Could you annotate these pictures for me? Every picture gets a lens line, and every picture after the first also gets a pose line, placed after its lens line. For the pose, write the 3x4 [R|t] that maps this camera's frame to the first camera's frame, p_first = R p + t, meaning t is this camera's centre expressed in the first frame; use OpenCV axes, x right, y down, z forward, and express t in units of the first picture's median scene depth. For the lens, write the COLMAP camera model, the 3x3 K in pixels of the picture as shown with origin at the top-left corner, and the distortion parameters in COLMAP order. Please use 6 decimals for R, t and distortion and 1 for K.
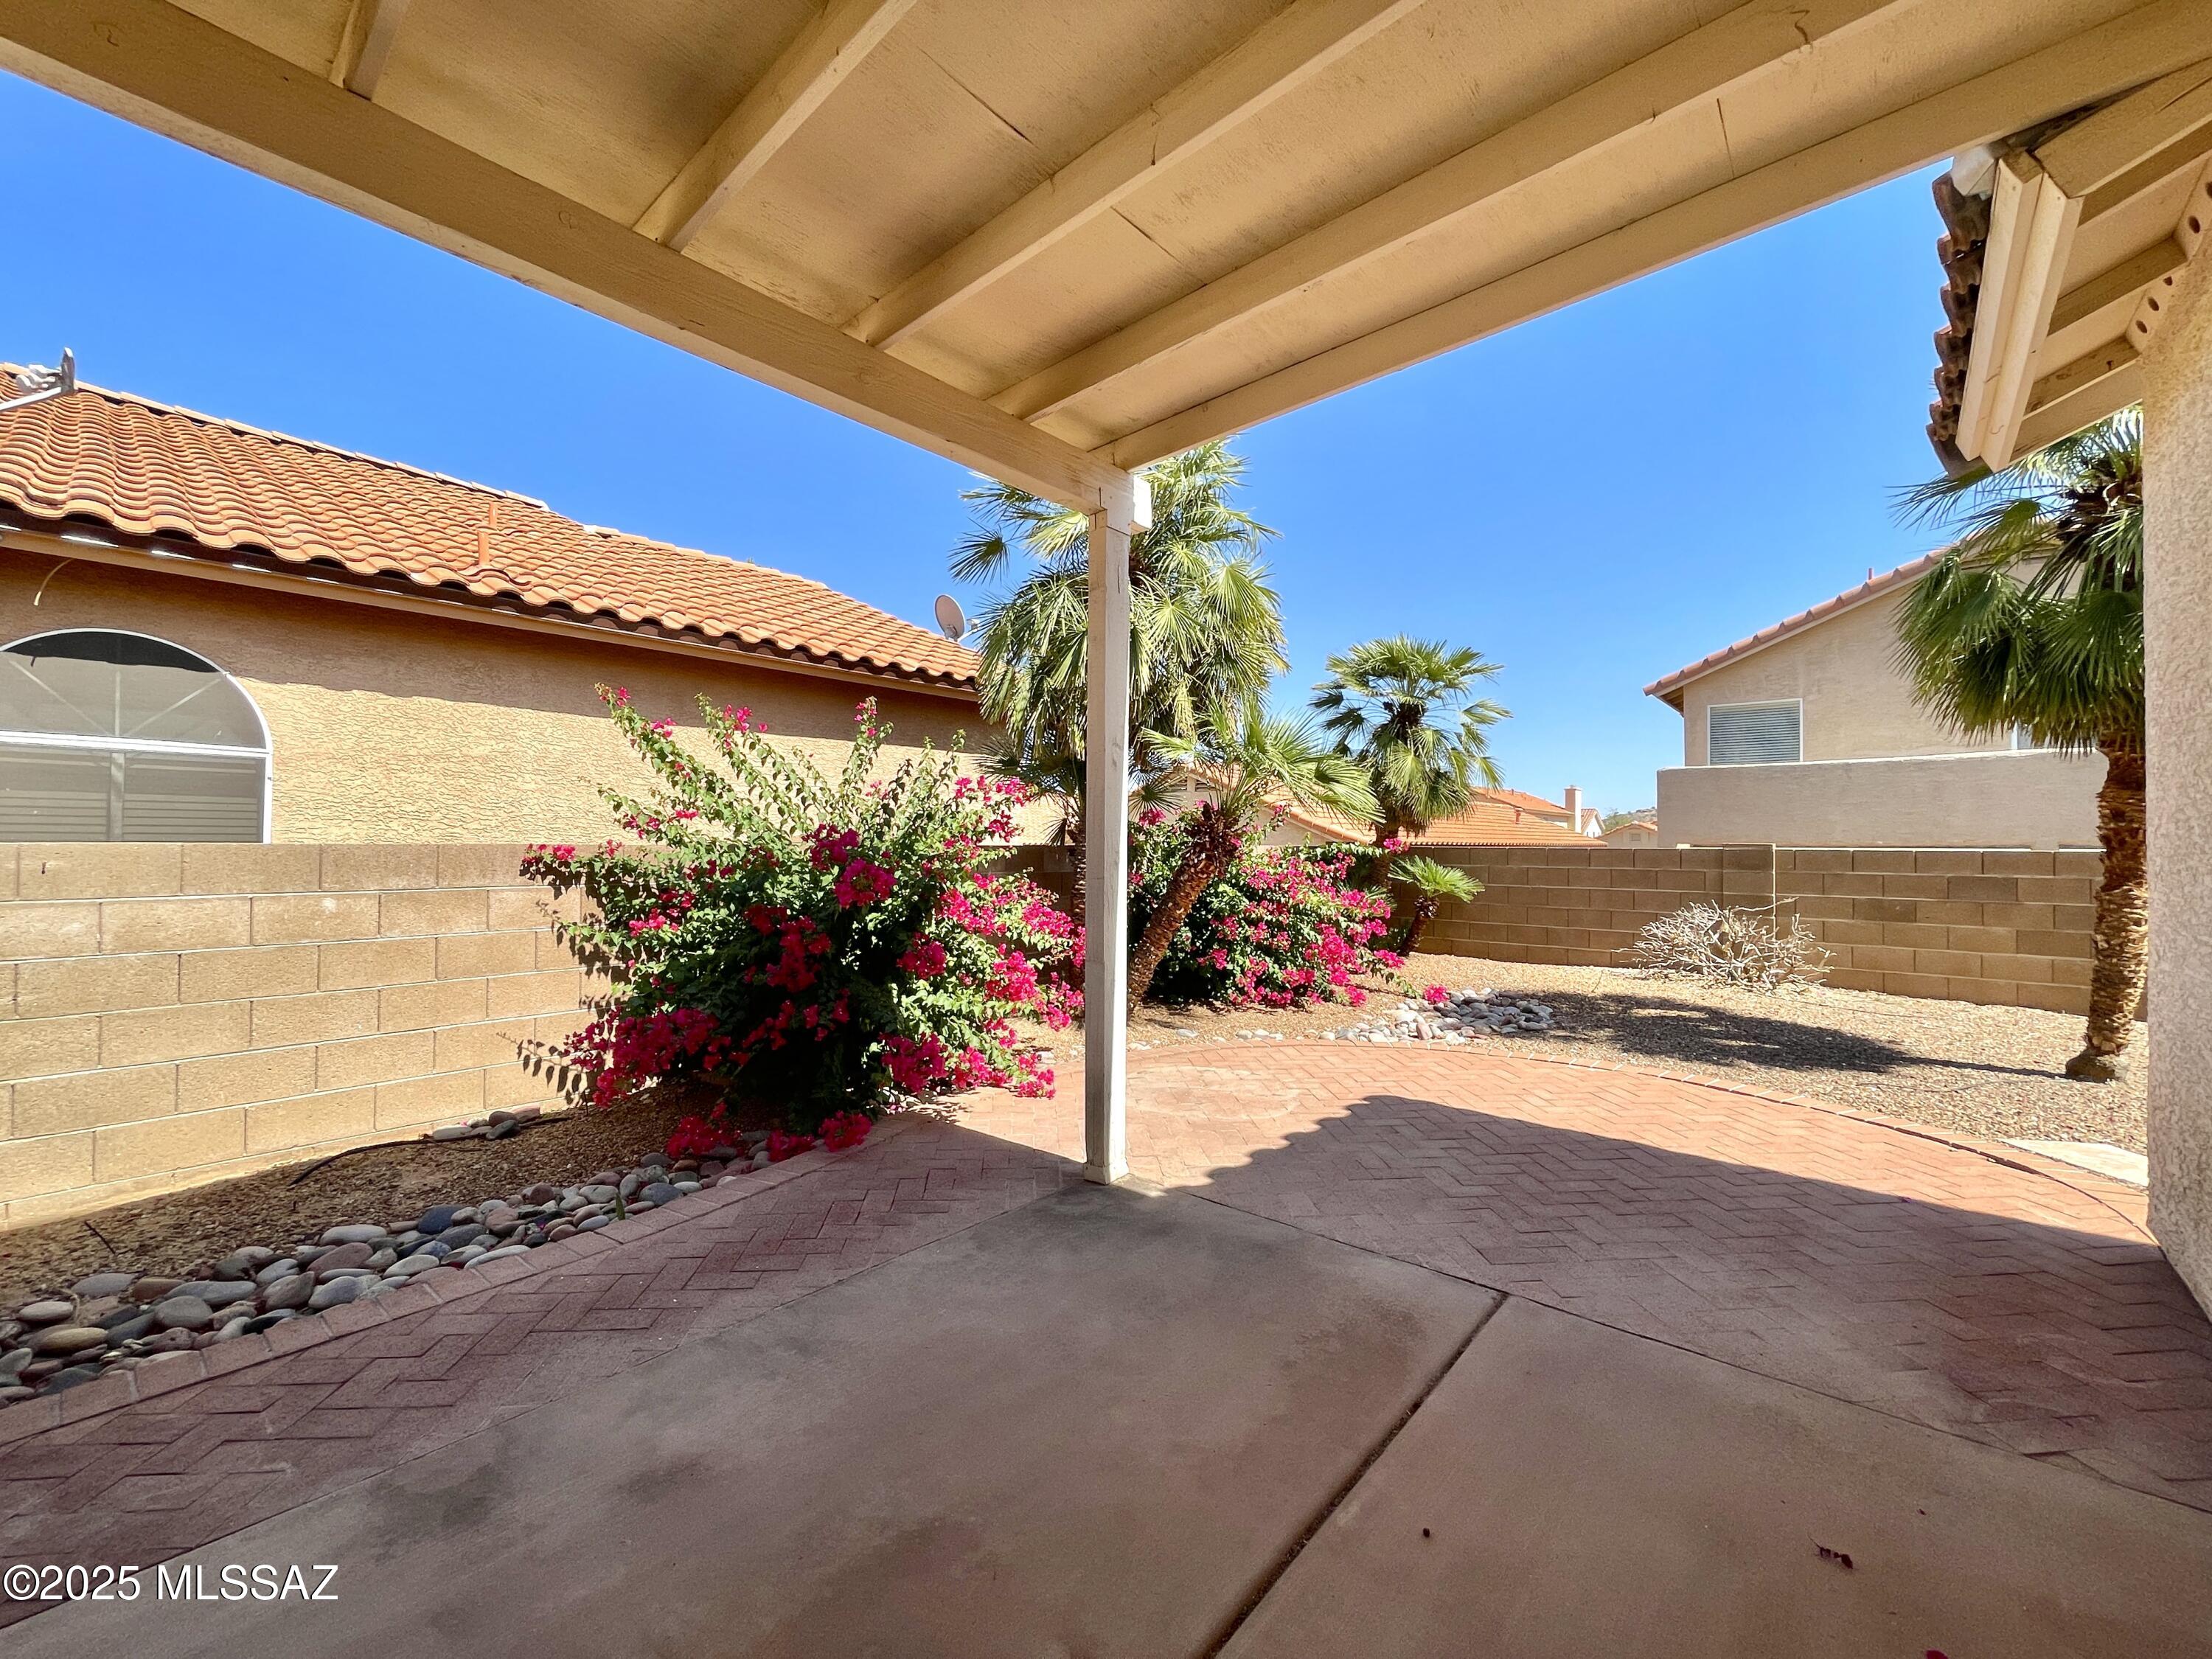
lens RADIAL K [[892.3, 0, 1103.8], [0, 892.3, 831.9], [0, 0, 1]] dist [-0.002162, -0.000440]
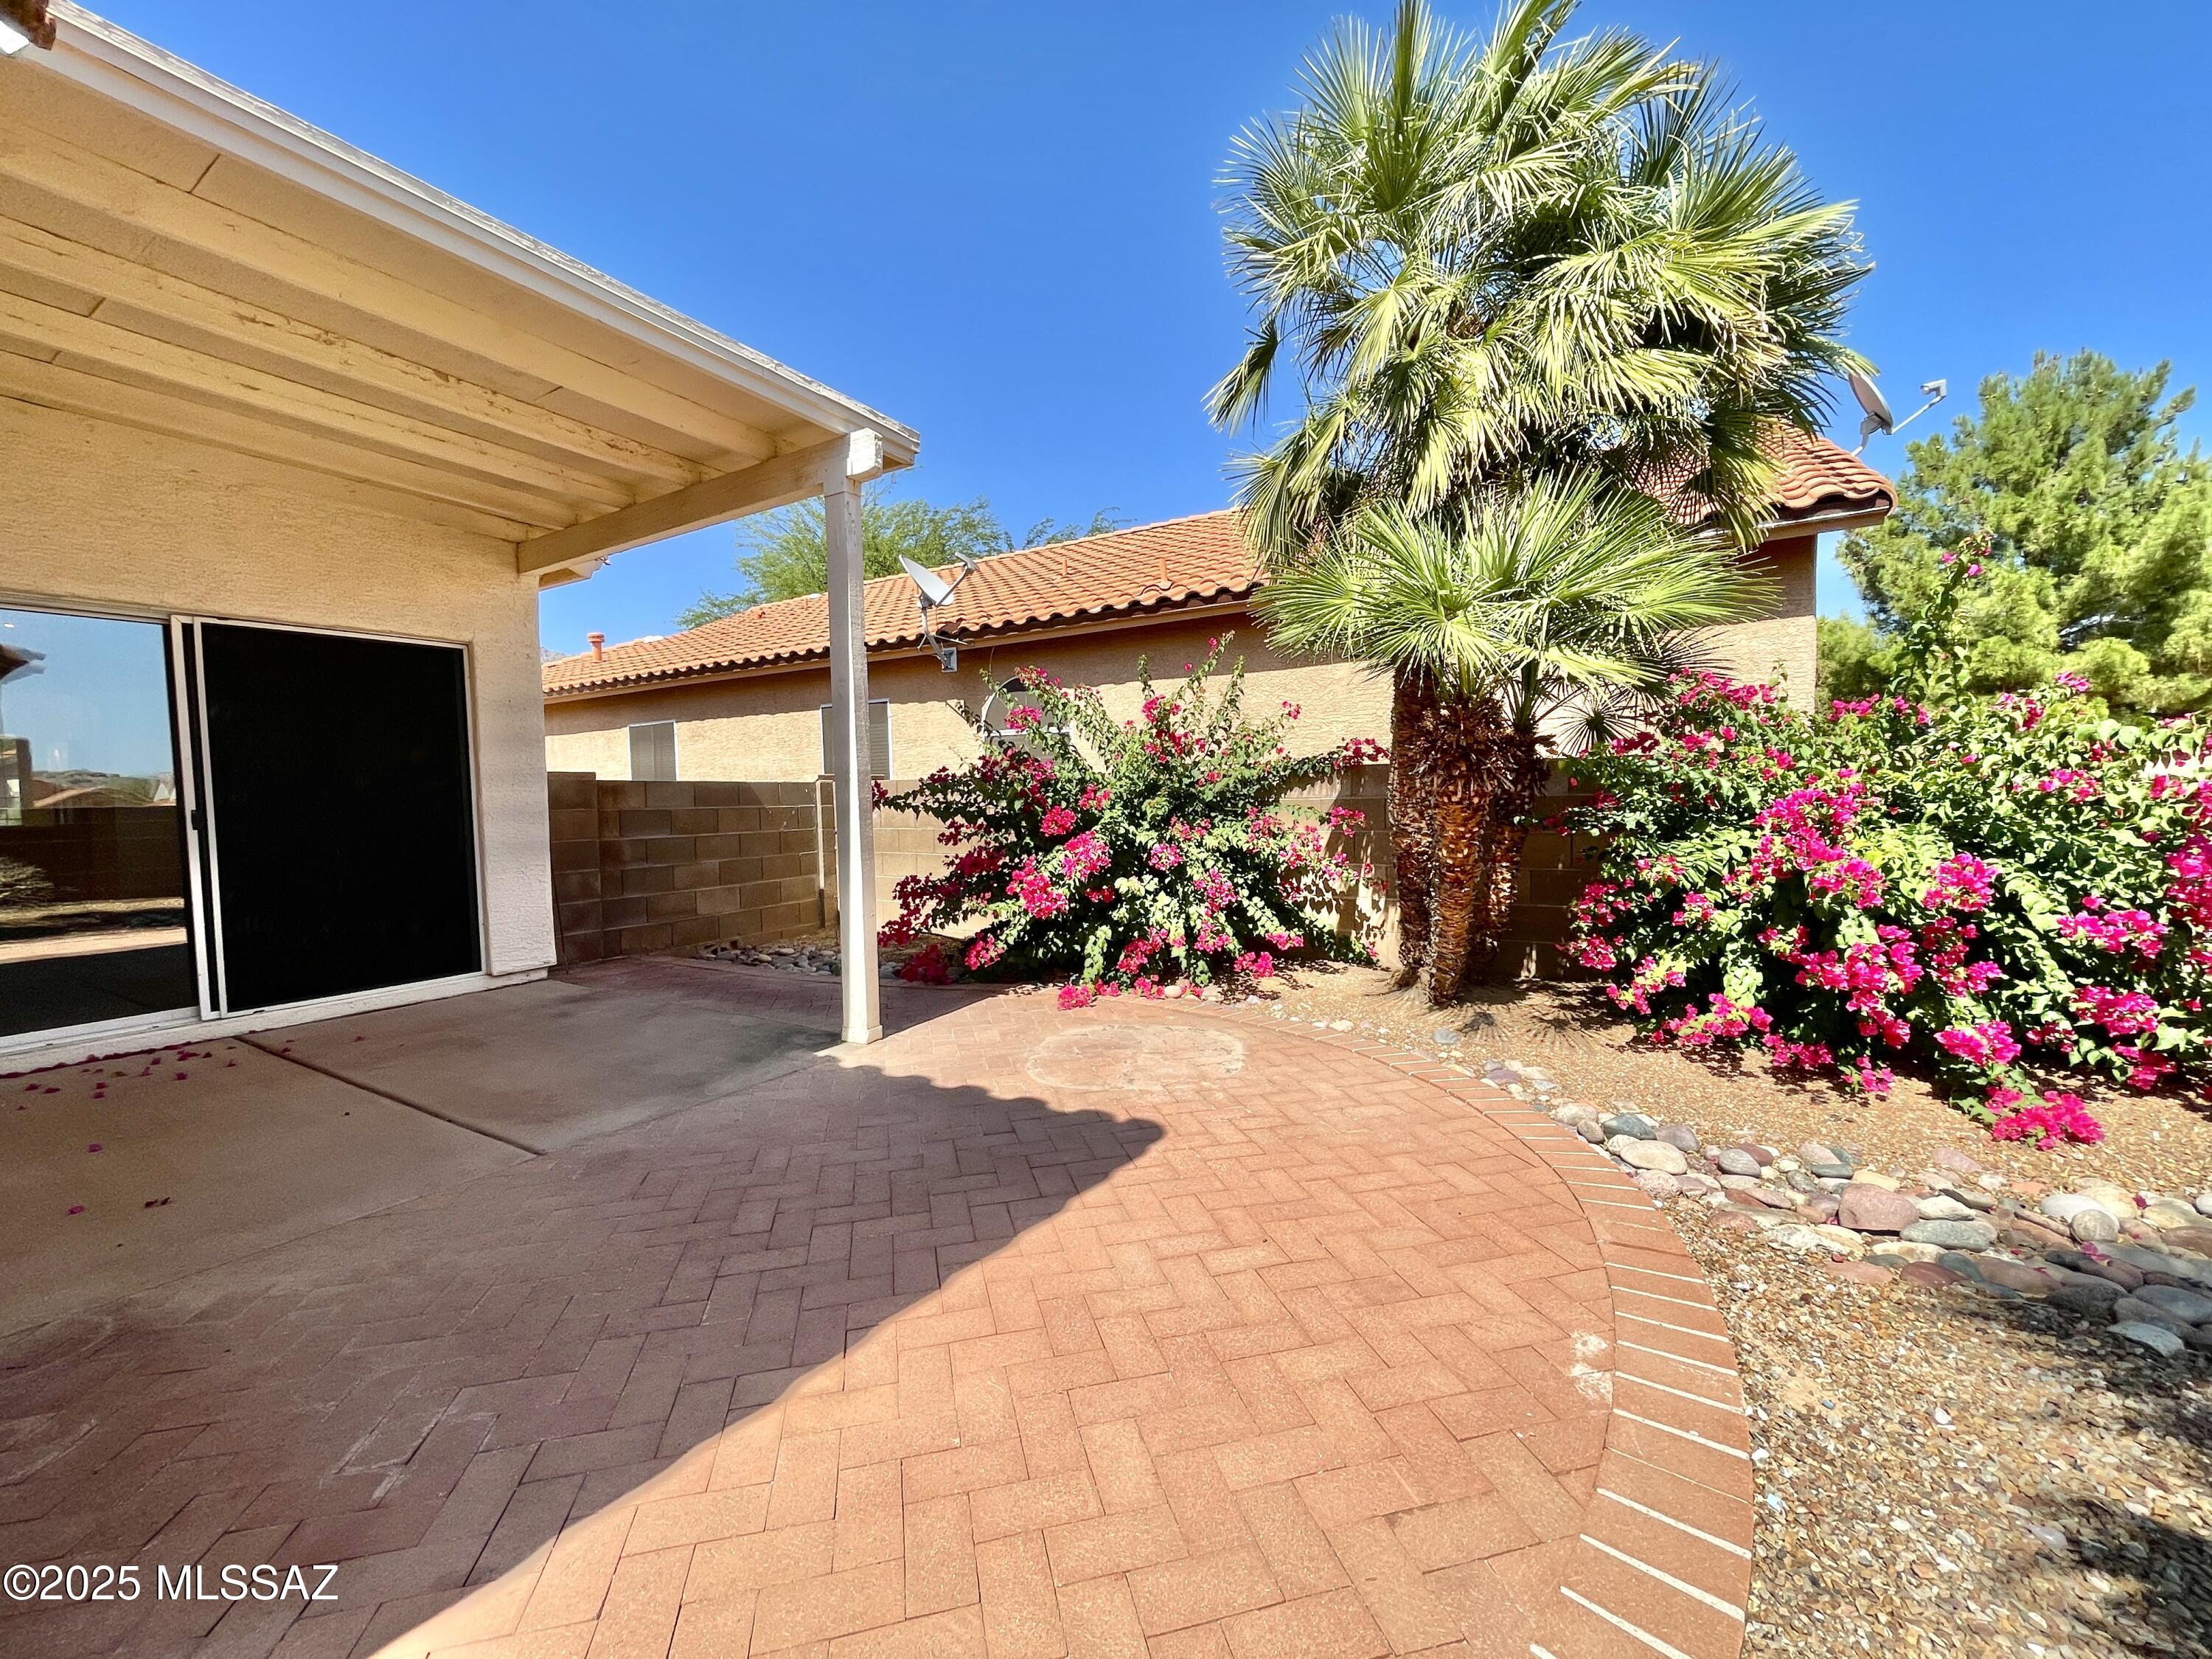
lens RADIAL K [[892.3, 0, 1103.8], [0, 892.3, 831.9], [0, 0, 1]] dist [-0.002162, -0.000440]
pose [[0.160409, 0.036049, -0.986392, 1.084954], [0.030324, 0.998681, 0.041429, 0.059728], [0.986585, -0.036557, 0.159105, 1.005649]]
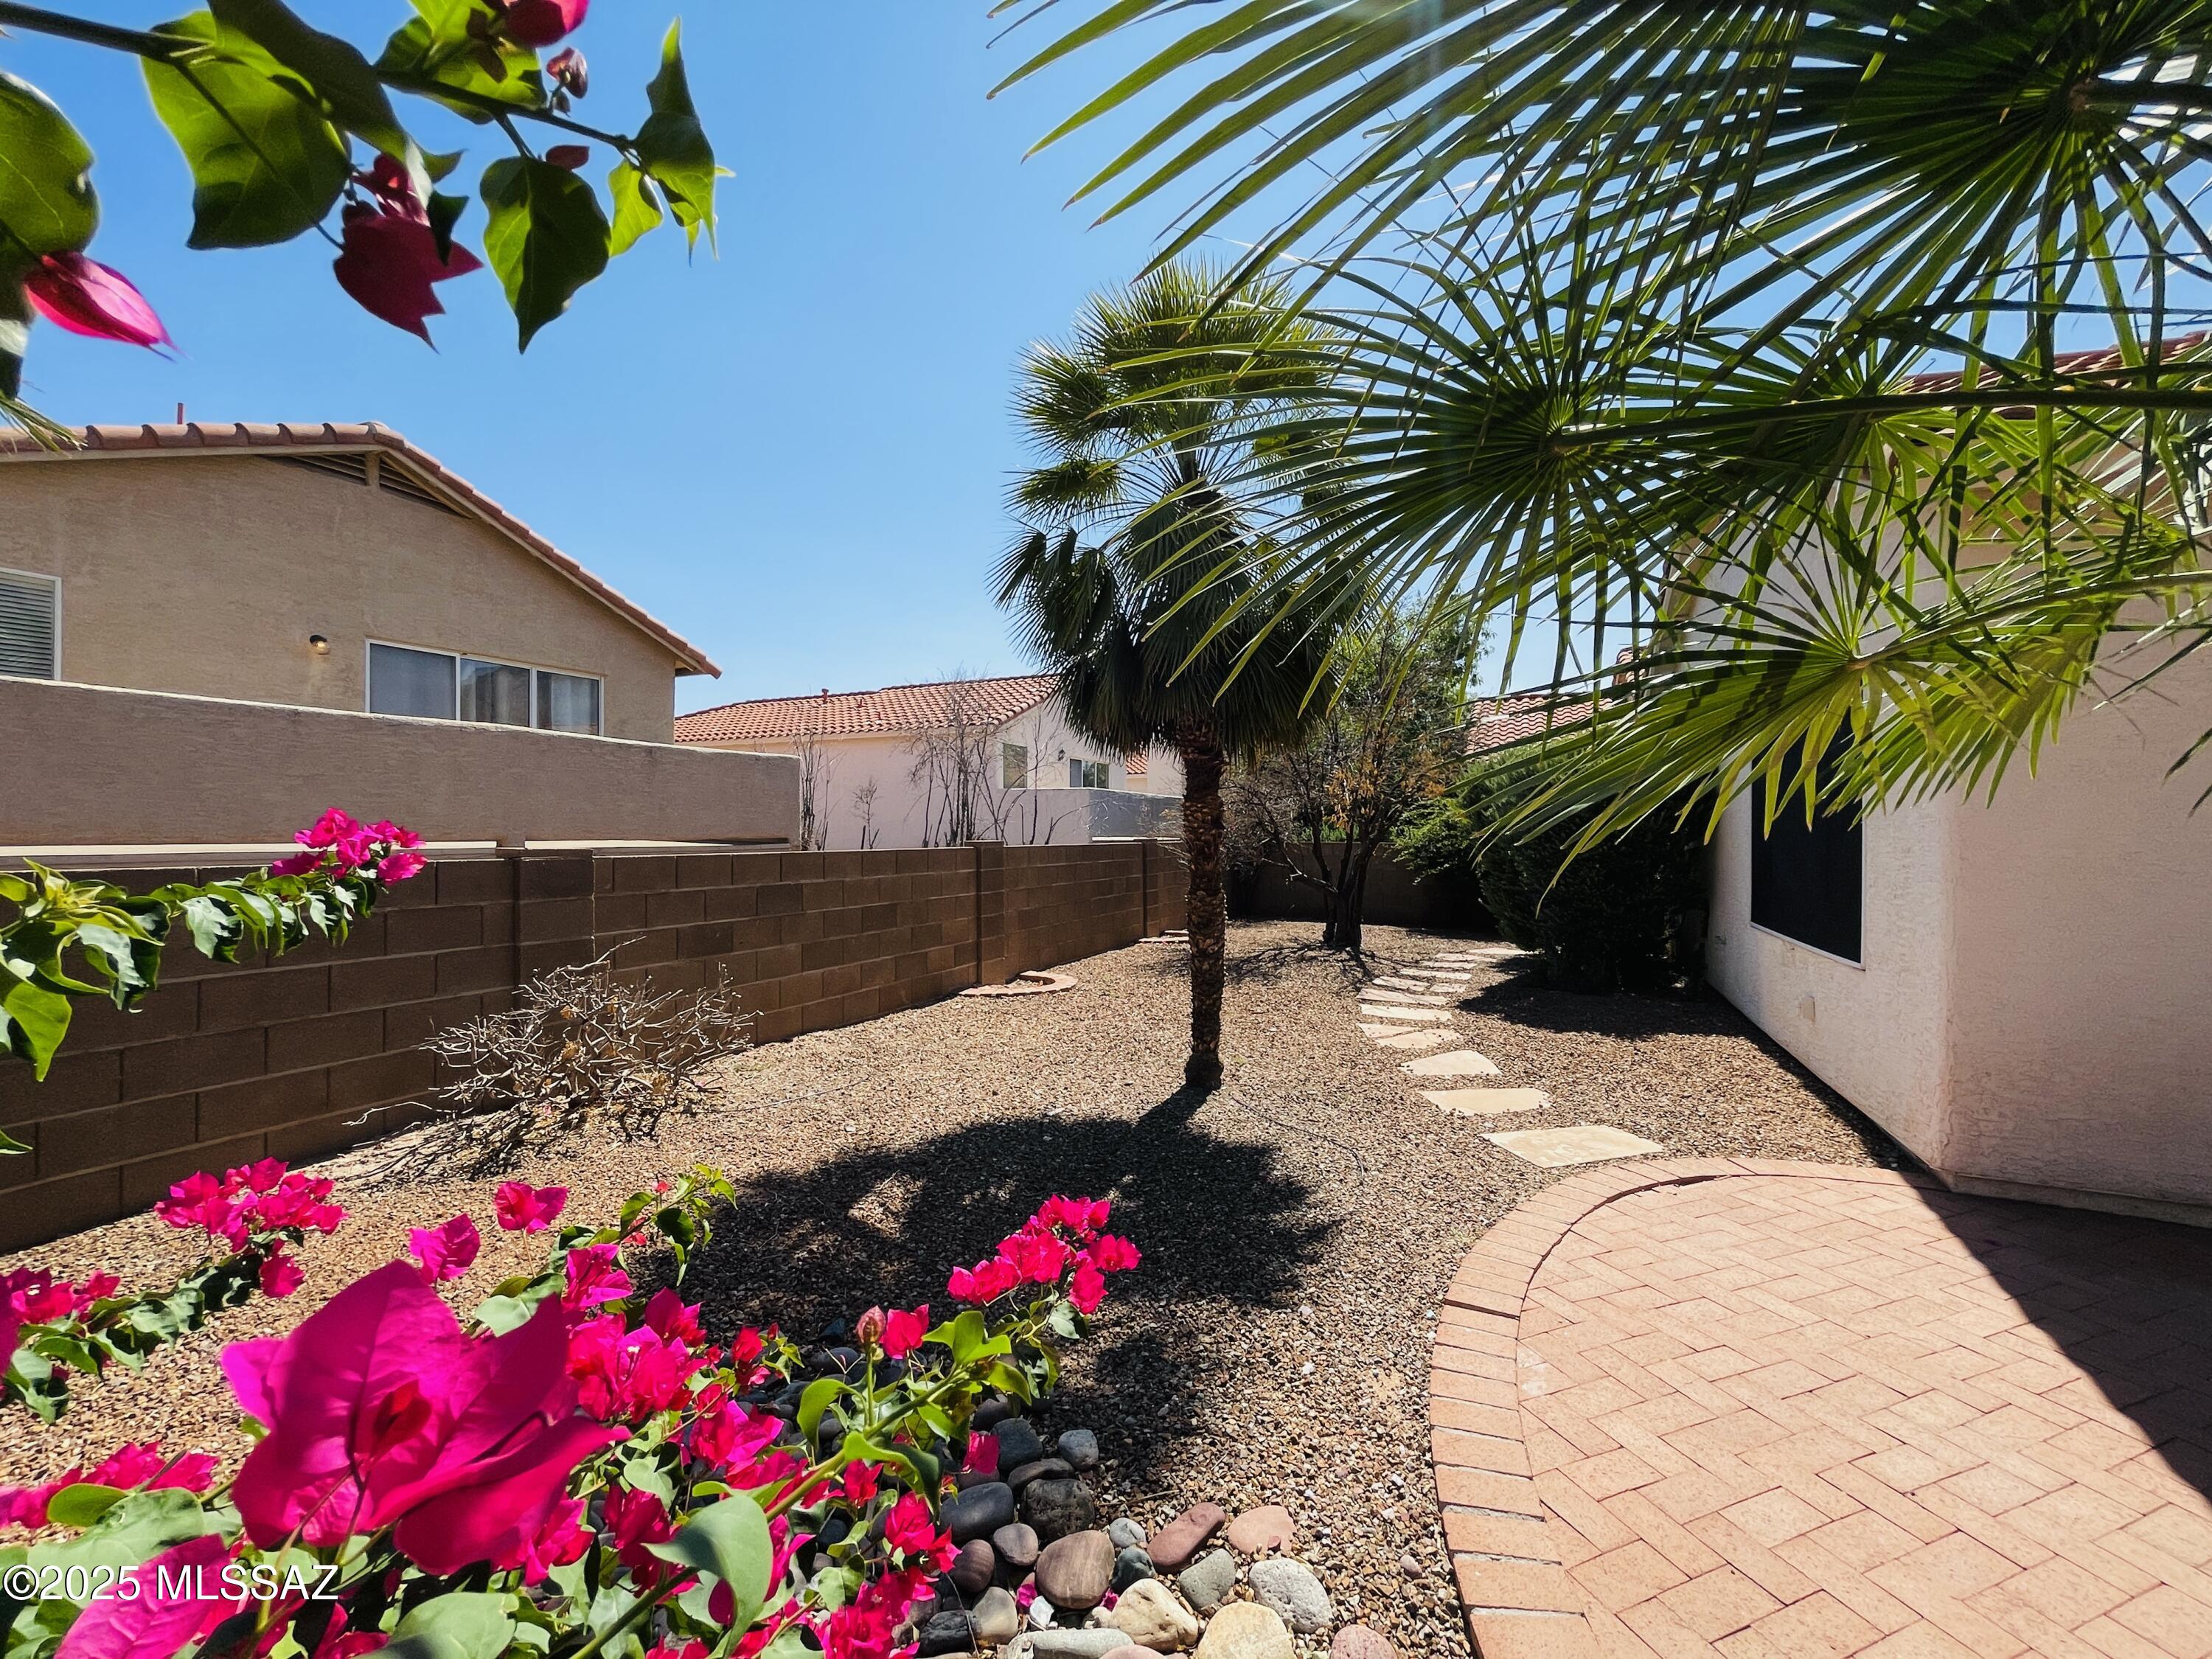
lens RADIAL K [[892.3, 0, 1103.8], [0, 892.3, 831.9], [0, 0, 1]] dist [-0.002162, -0.000440]
pose [[-0.274527, -0.005518, 0.961563, 0.223430], [-0.016392, 0.999865, 0.001058, -0.005858], [-0.961440, -0.015472, -0.274581, 1.740964]]
